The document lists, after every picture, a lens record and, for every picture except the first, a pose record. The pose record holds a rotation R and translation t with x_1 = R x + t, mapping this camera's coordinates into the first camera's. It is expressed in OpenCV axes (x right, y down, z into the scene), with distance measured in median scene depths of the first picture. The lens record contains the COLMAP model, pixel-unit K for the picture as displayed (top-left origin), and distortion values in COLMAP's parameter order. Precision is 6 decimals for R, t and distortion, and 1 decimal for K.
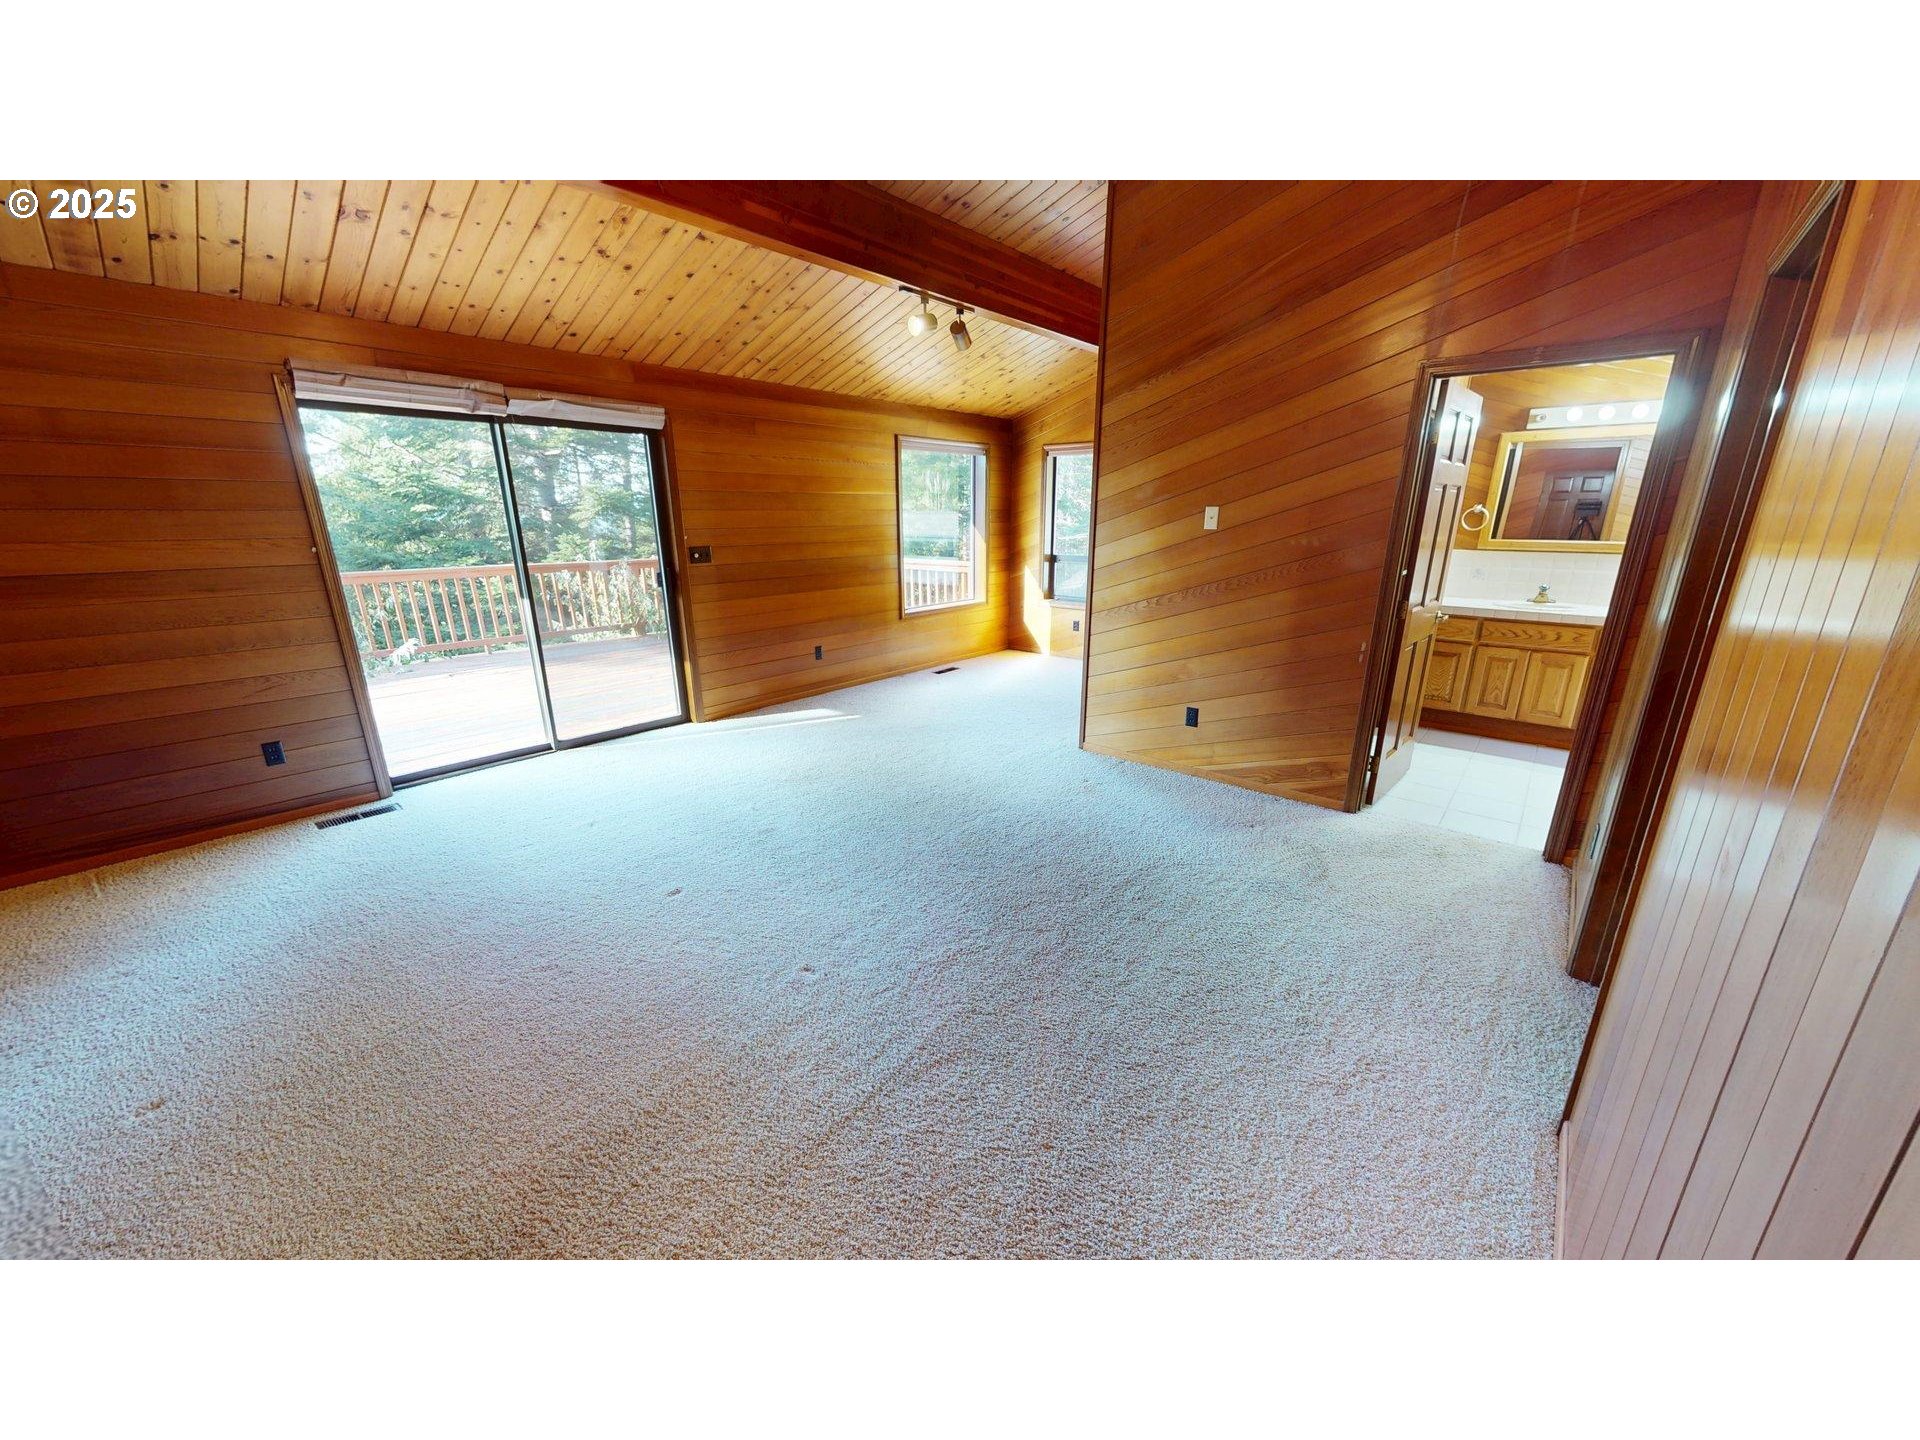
lens RADIAL K [[705.9, 0, 952.2], [0, 705.9, 718.0], [0, 0, 1]] dist [0.000937, 0.000014]
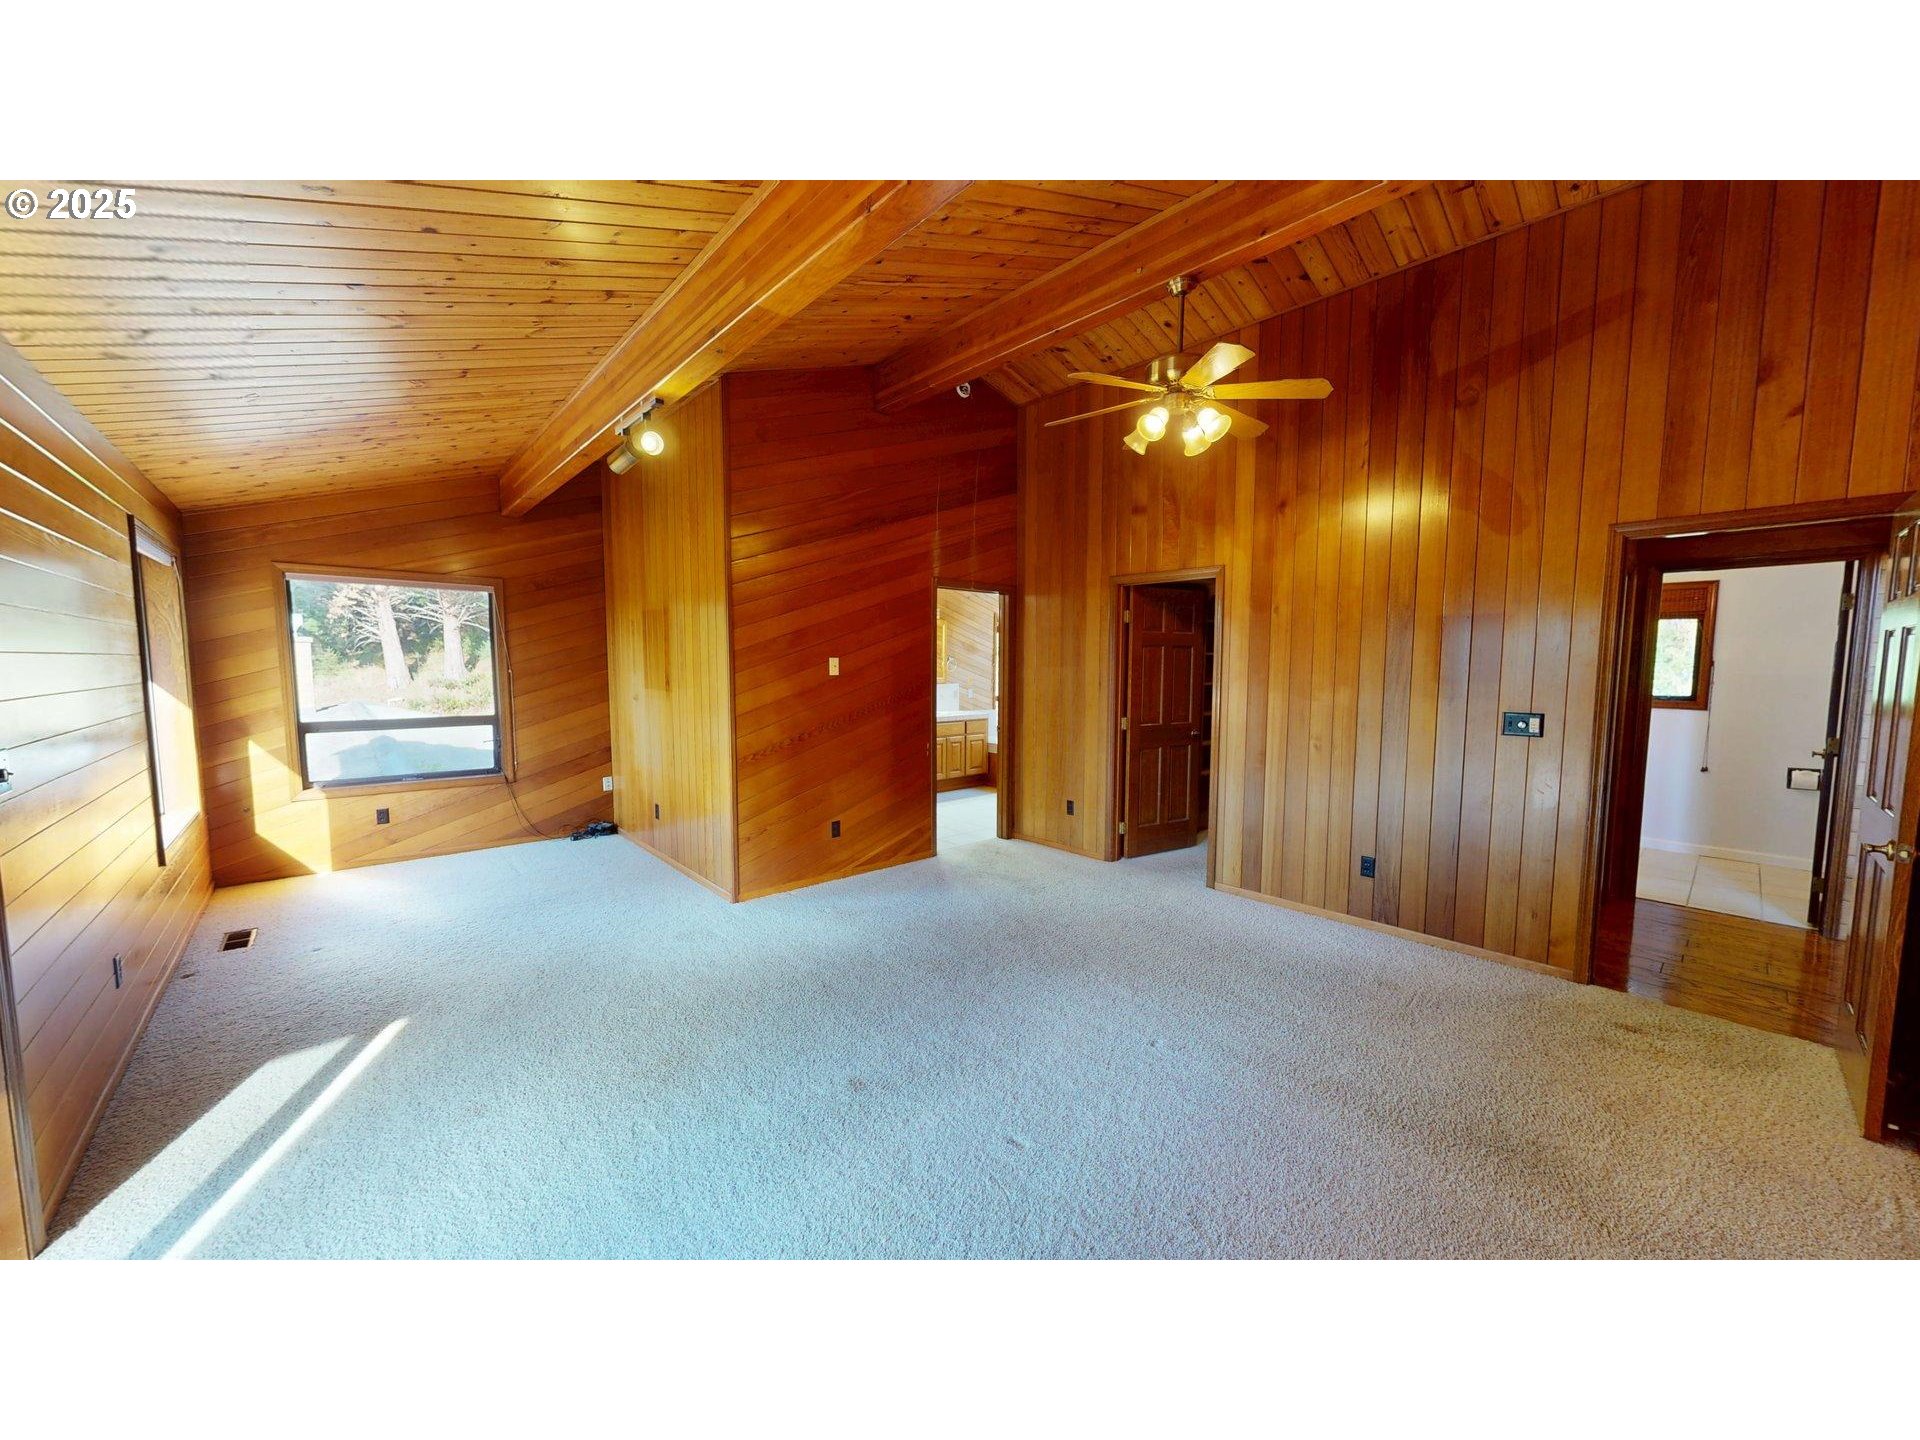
lens RADIAL K [[705.9, 0, 951.2], [0, 705.9, 721.5], [0, 0, 1]] dist [0.000937, 0.000014]
pose [[0.147574, -0.080274, 0.985788, -0.839207], [0.289018, 0.956697, 0.034639, -0.171018], [-0.945881, 0.279799, 0.164384, 0.619524]]
